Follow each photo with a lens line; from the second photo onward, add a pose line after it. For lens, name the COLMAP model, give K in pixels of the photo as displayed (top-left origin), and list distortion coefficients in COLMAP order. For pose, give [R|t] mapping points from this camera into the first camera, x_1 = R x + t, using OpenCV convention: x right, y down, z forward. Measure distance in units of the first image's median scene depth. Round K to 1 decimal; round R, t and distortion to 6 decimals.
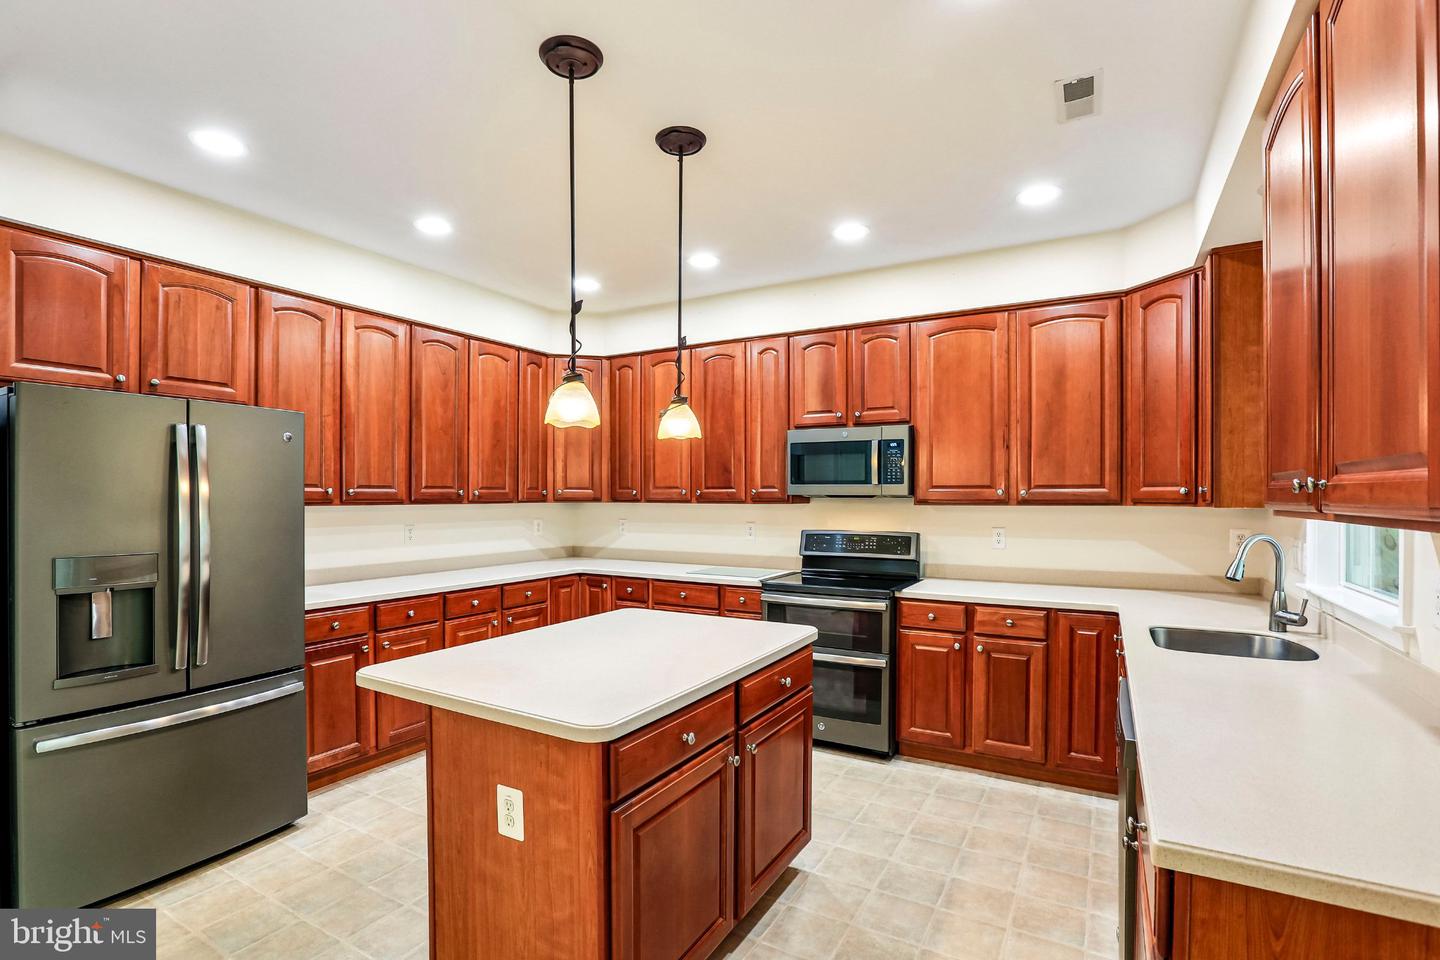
lens RADIAL K [[677.6, 0, 713.6], [0, 677.6, 494.2], [0, 0, 1]] dist [-0.062694, 0.025718]
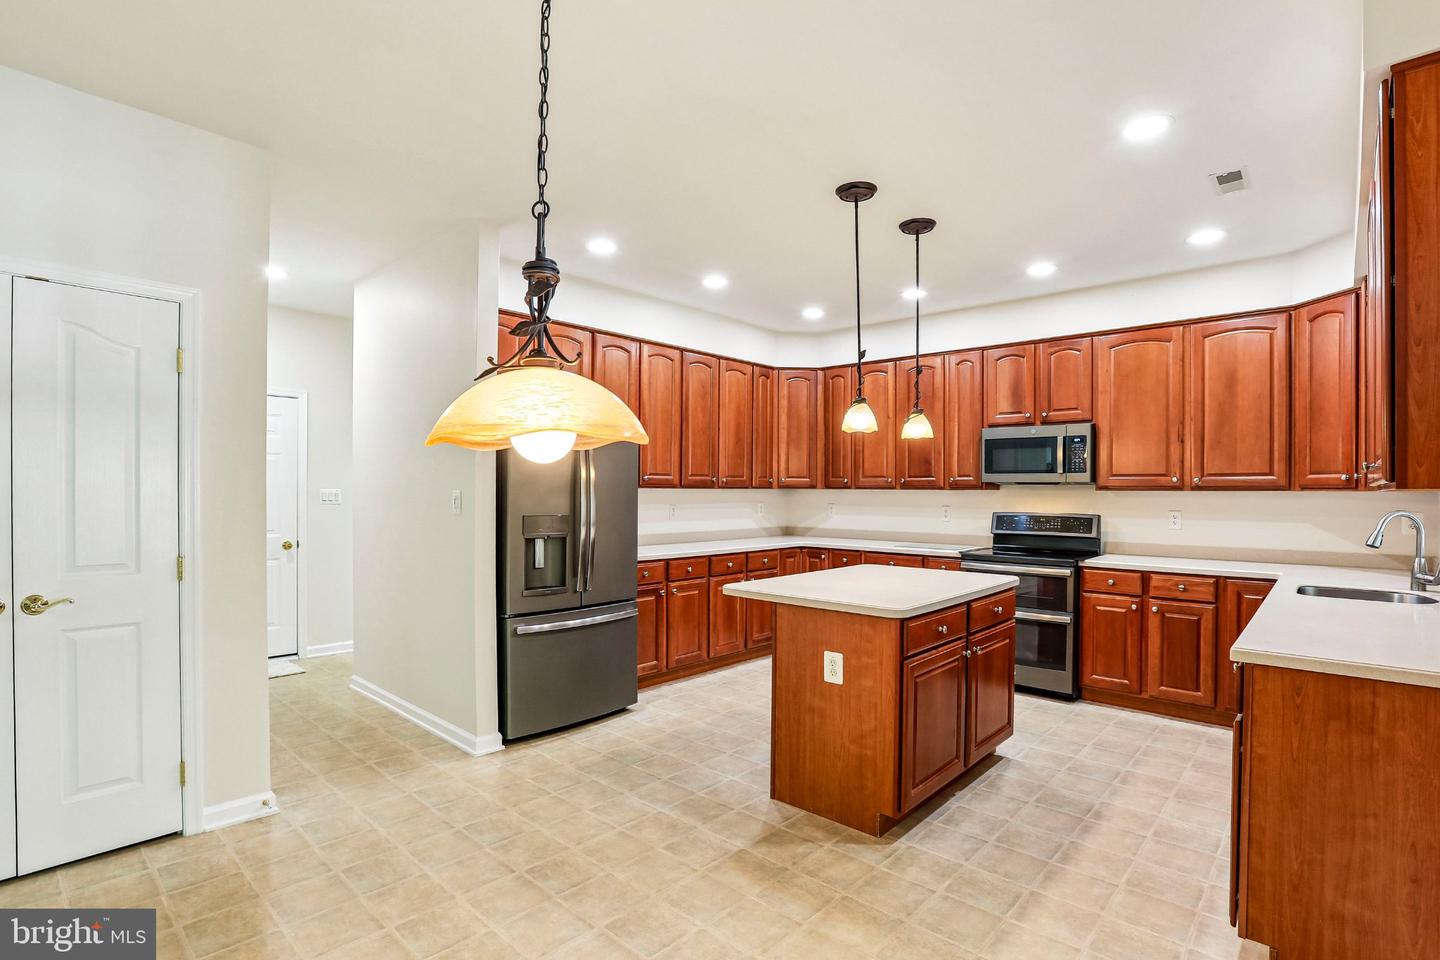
lens RADIAL K [[690.8, 0, 719.5], [0, 690.8, 484.9], [0, 0, 1]] dist [-0.062522, 0.033100]
pose [[0.976906, 0.004037, -0.213629, -0.102867], [-0.005207, 0.999974, -0.004911, 0.016762], [0.213604, 0.005910, 0.976902, -0.340570]]
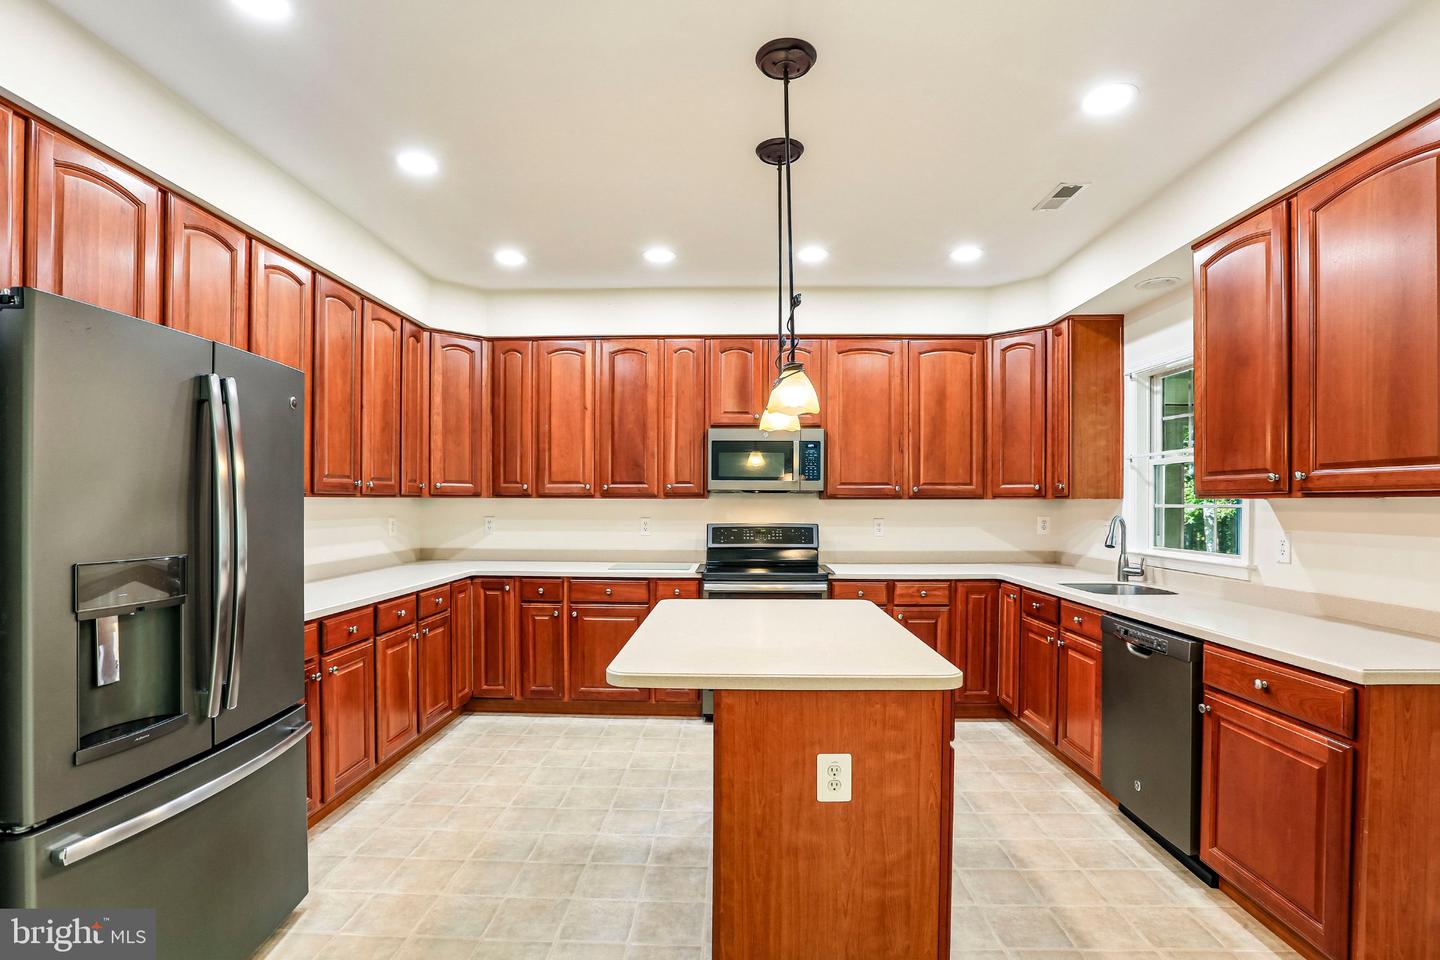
lens RADIAL K [[686.4, 0, 718.5], [0, 686.4, 499.5], [0, 0, 1]] dist [-0.060159, 0.023700]
pose [[0.879444, 0.002833, 0.475995, -0.459212], [-0.003518, 0.999994, 0.000549, 0.018244], [-0.475990, -0.002158, 0.879448, 0.067698]]
